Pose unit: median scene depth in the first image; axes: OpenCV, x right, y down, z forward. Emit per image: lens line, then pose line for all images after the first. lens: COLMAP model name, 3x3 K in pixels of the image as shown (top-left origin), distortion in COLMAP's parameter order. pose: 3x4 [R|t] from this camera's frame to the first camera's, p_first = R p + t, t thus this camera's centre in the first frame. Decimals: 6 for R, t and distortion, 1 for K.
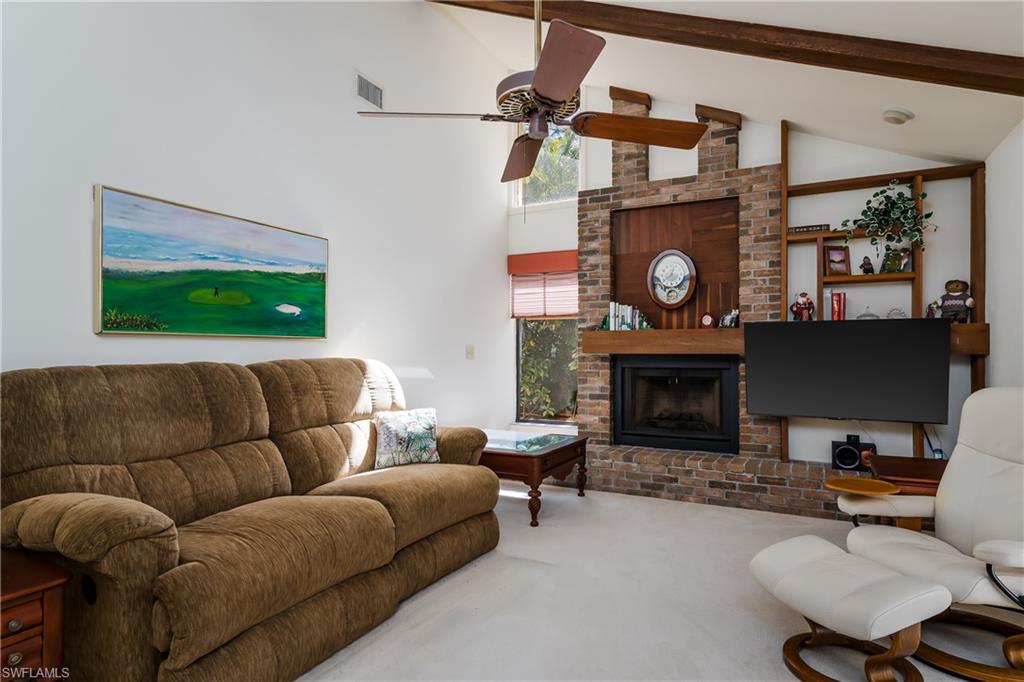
lens RADIAL K [[573.6, 0, 513.6], [0, 573.6, 348.5], [0, 0, 1]] dist [0.002956, 0.001651]
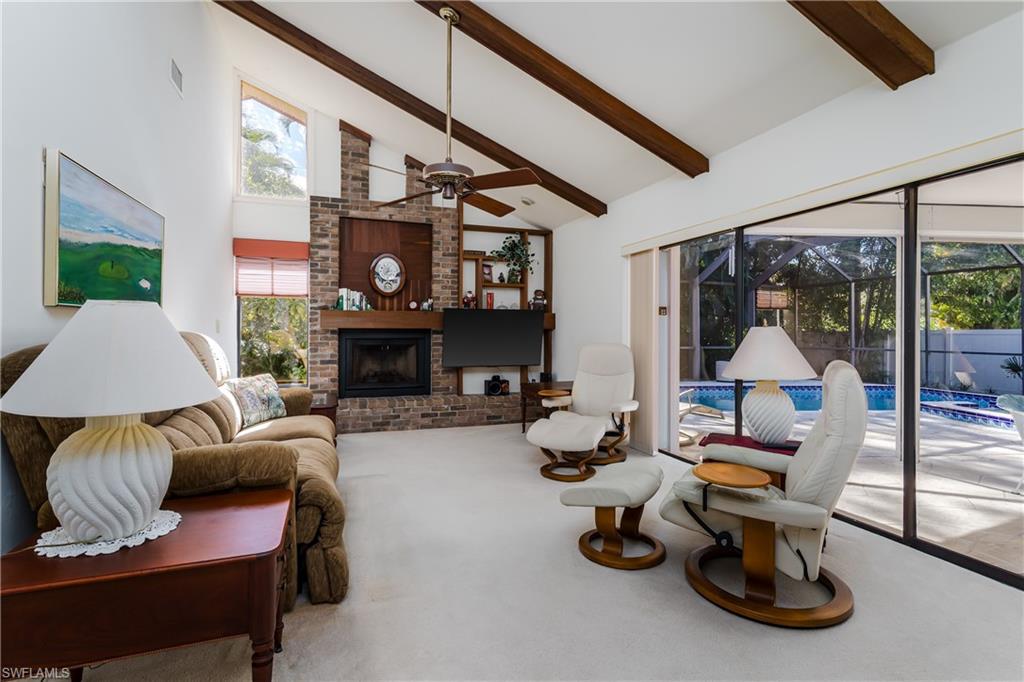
lens RADIAL K [[503.5, 0, 522.7], [0, 503.5, 327.6], [0, 0, 1]] dist [0.000371, 0.000349]
pose [[0.674200, 0.003204, 0.738542, -0.427775], [-0.009917, 0.999940, 0.004715, -0.001332], [-0.738482, -0.010503, 0.674191, -0.070950]]
